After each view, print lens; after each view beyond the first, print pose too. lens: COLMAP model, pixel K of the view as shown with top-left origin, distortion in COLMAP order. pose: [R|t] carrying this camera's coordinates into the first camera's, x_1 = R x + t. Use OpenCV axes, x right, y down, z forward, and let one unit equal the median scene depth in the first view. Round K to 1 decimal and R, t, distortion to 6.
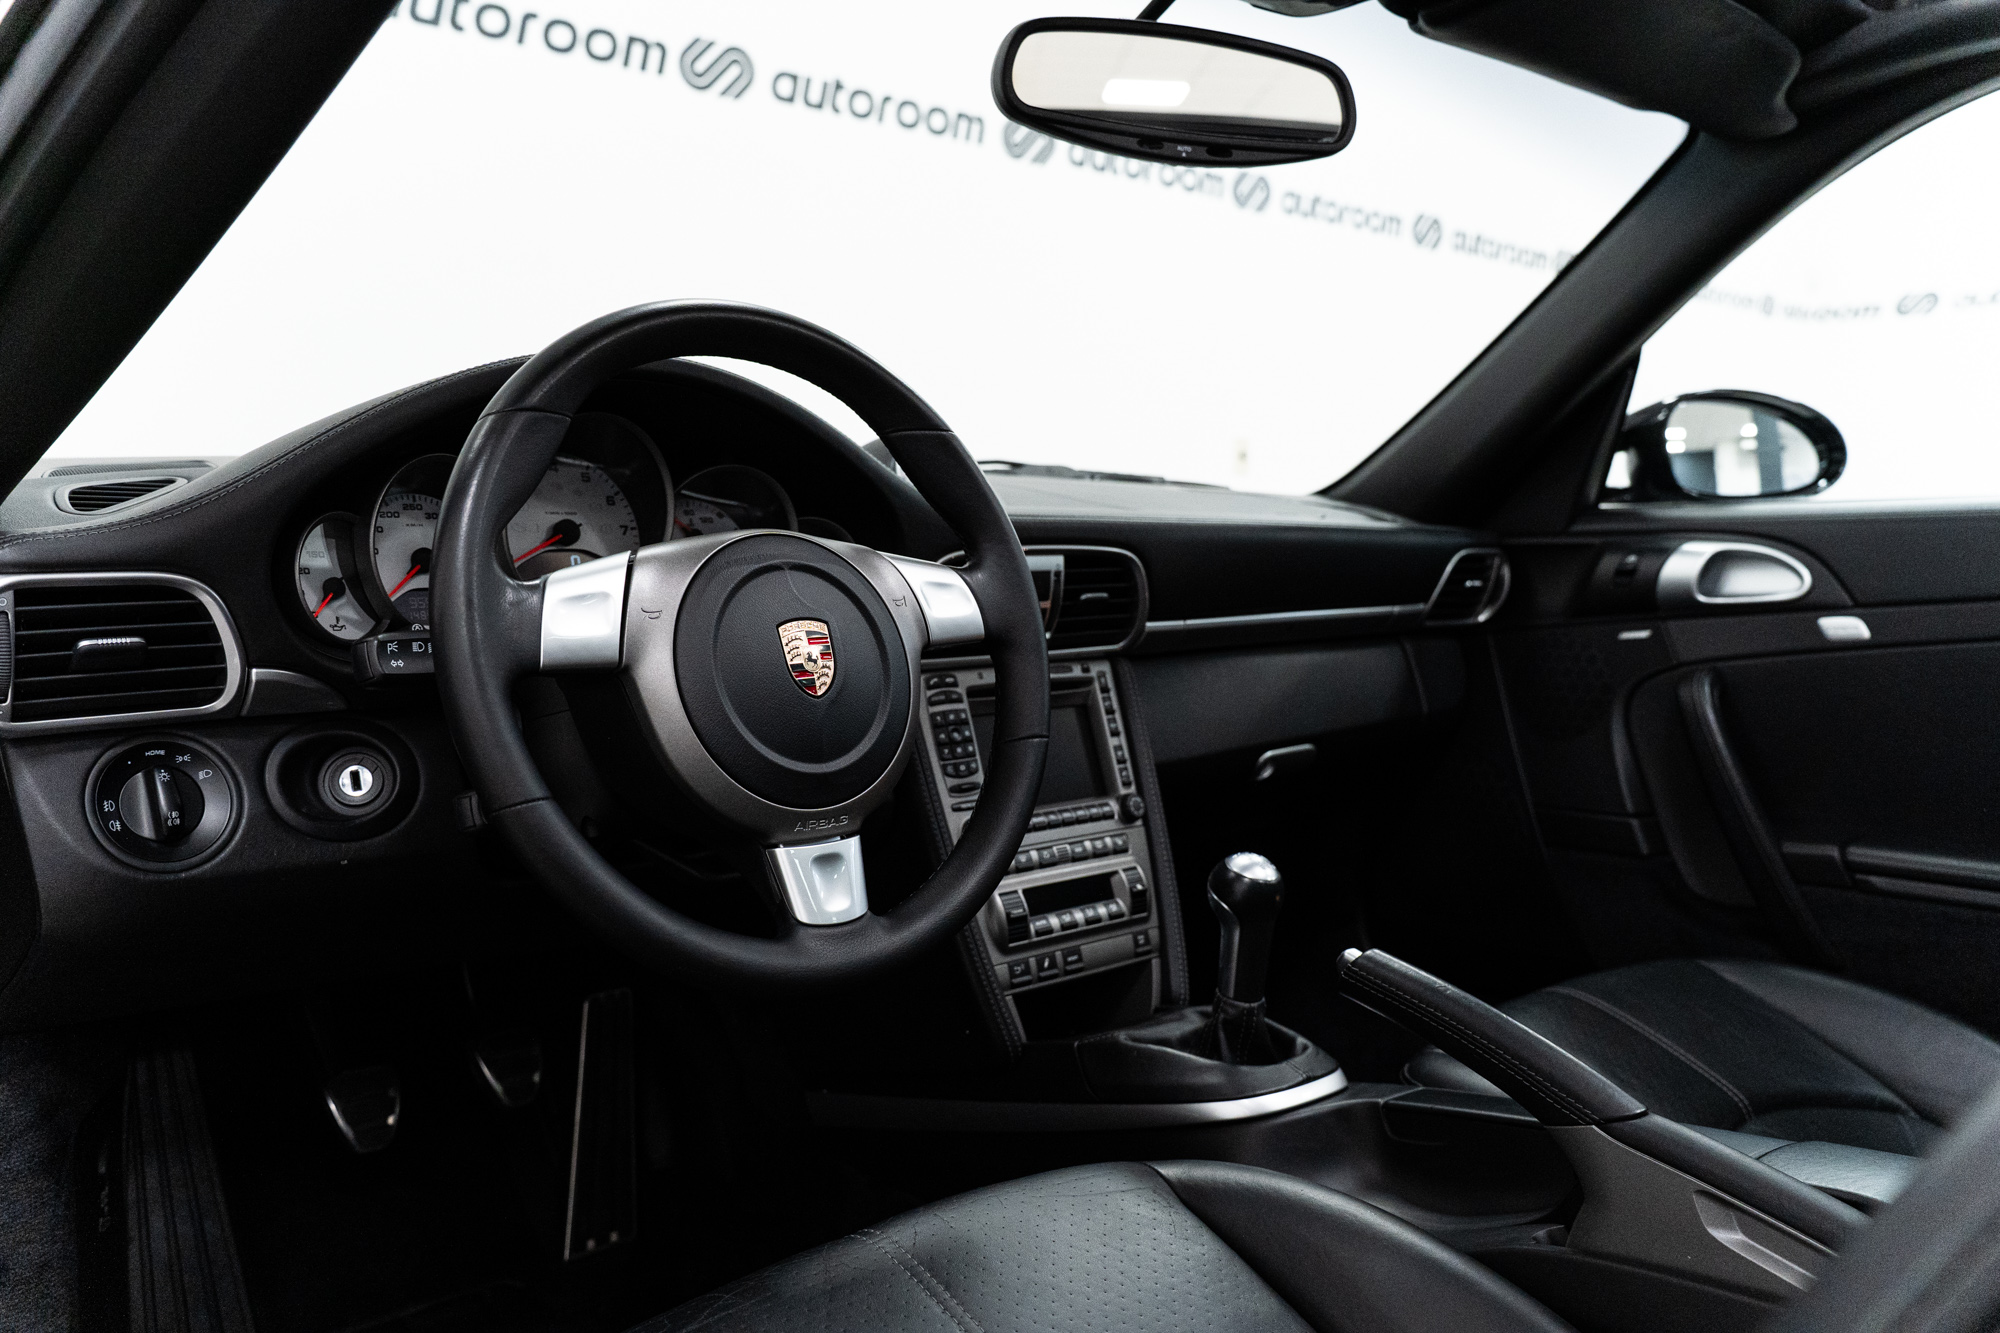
lens RADIAL K [[1594.7, 0, 933.9], [0, 1594.7, 698.0], [0, 0, 1]] dist [0.016342, -0.003287]
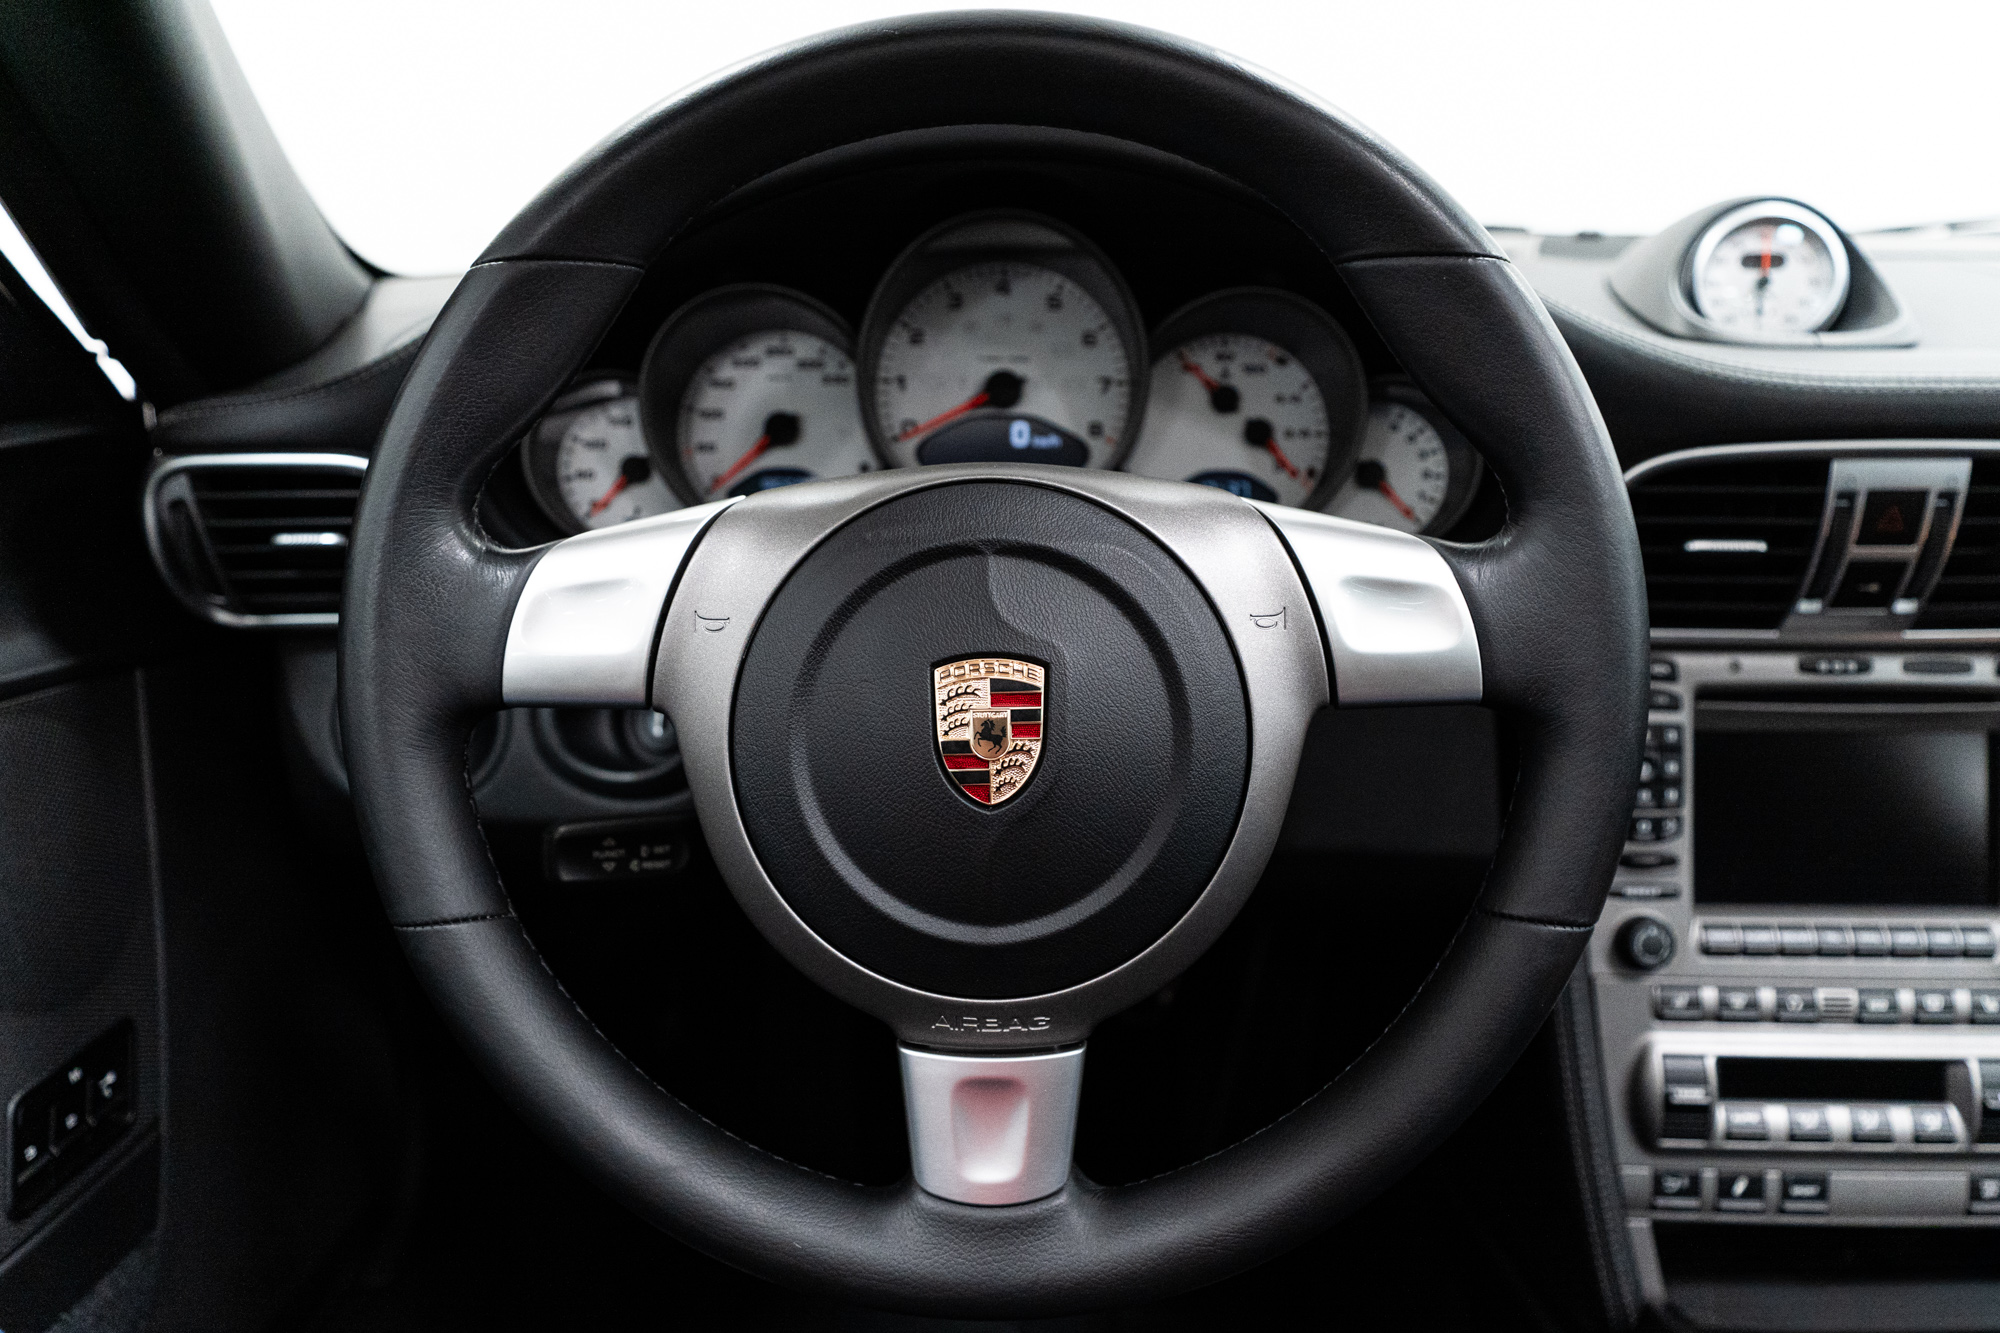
lens RADIAL K [[1416.8, 0, 1023.9], [0, 1416.8, 693.2], [0, 0, 1]] dist [-0.000384, 0.012272]
pose [[0.749724, 0.208956, -0.627895, 0.177979], [-0.070483, 0.968655, 0.238199, -0.119876], [0.657987, -0.134327, 0.740952, 0.528704]]
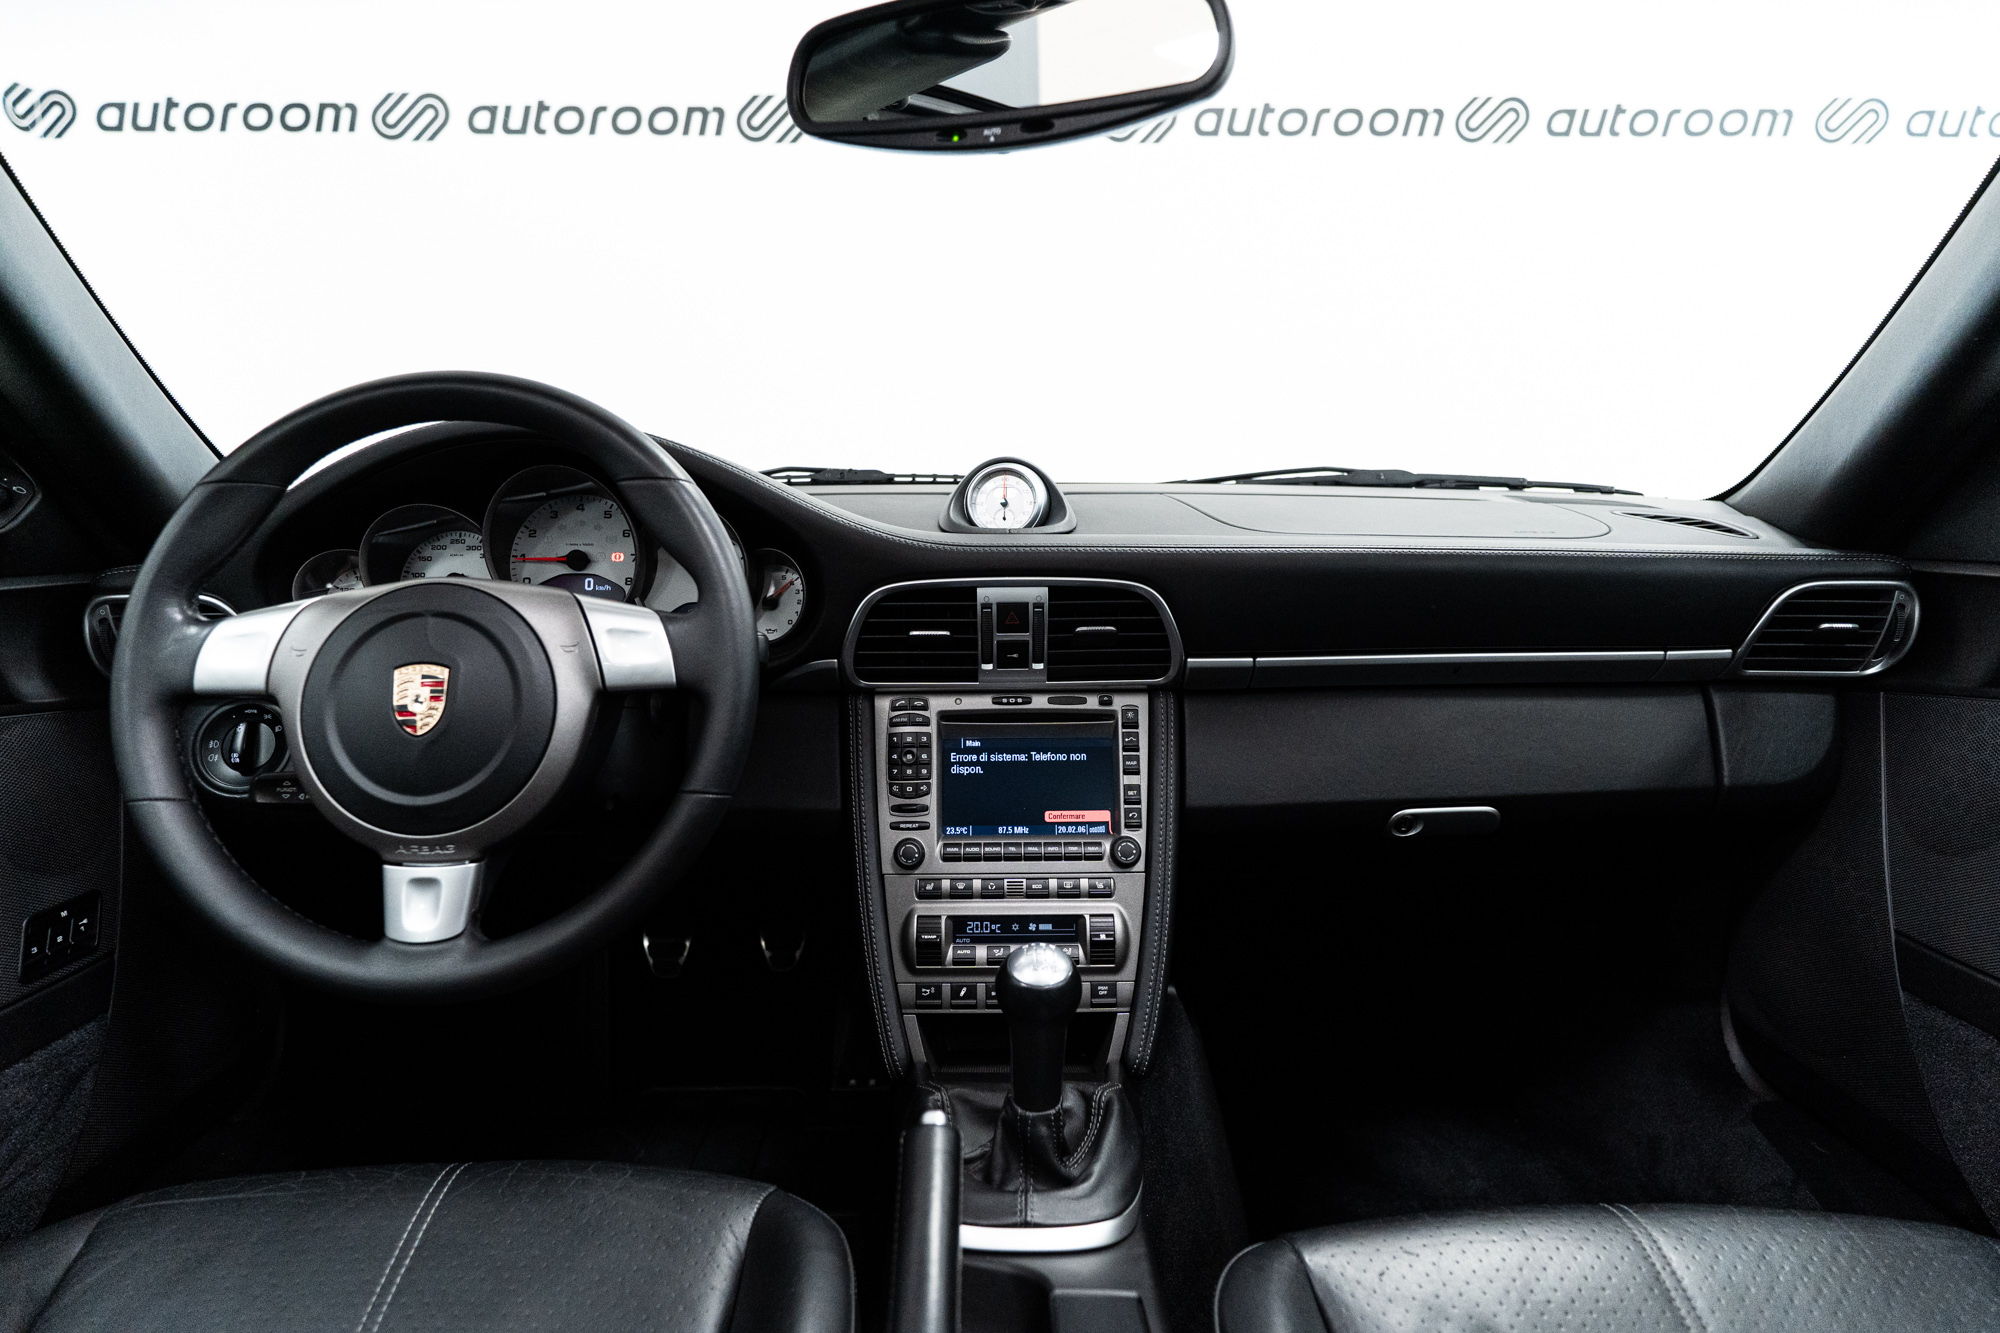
lens RADIAL K [[1070.4, 0, 1003.4], [0, 1070.4, 681.5], [0, 0, 1]] dist [0.003209, -0.002850]
pose [[0.762880, 0.104914, -0.637971, 0.557714], [-0.061704, 0.994057, 0.089687, -0.102625], [0.643589, -0.029055, 0.764820, 0.555967]]
